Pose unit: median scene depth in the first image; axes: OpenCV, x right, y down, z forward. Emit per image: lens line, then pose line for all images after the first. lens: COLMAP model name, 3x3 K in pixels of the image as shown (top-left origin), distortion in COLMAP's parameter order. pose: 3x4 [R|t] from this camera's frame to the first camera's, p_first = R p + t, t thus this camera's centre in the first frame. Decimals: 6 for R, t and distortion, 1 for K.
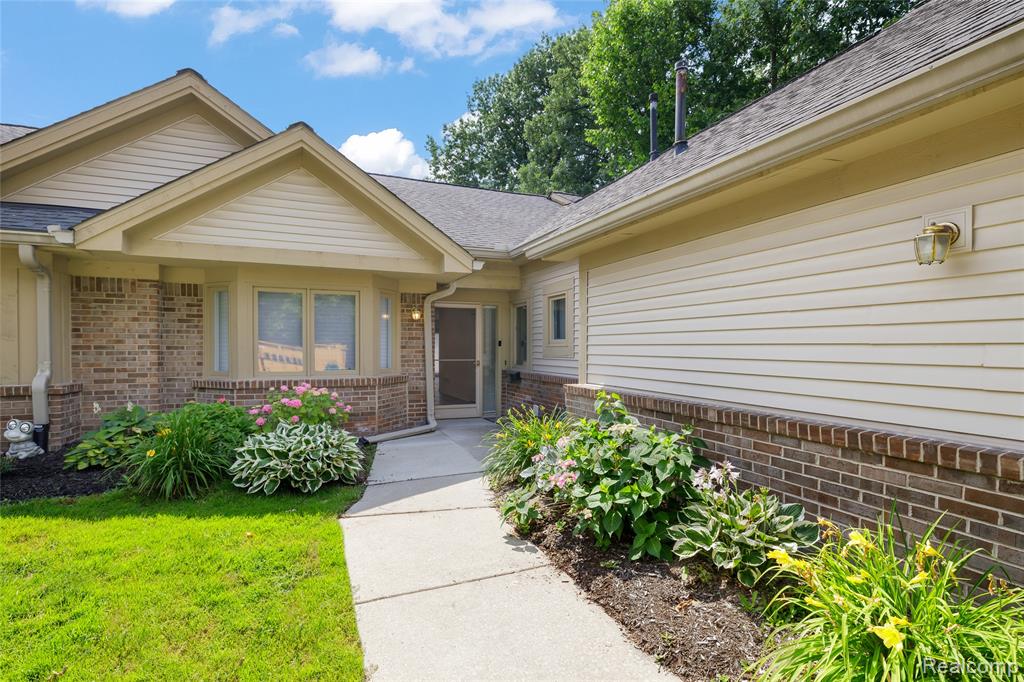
lens RADIAL K [[473.9, 0, 513.3], [0, 473.9, 347.3], [0, 0, 1]] dist [-0.000229, -0.000133]
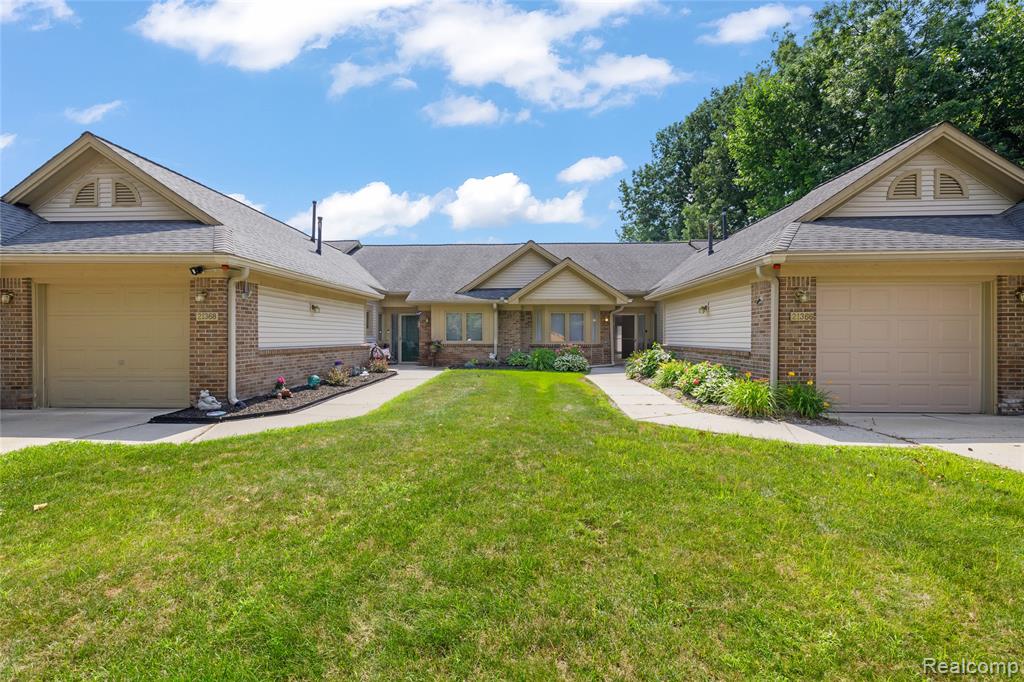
lens RADIAL K [[433.6, 0, 511.9], [0, 433.6, 340.0], [0, 0, 1]] dist [0.001471, 0.000371]
pose [[0.906096, 0.001962, -0.423067, 0.311492], [0.000450, 0.999984, 0.005602, 0.026250], [0.423071, -0.005267, 0.906081, -1.289744]]
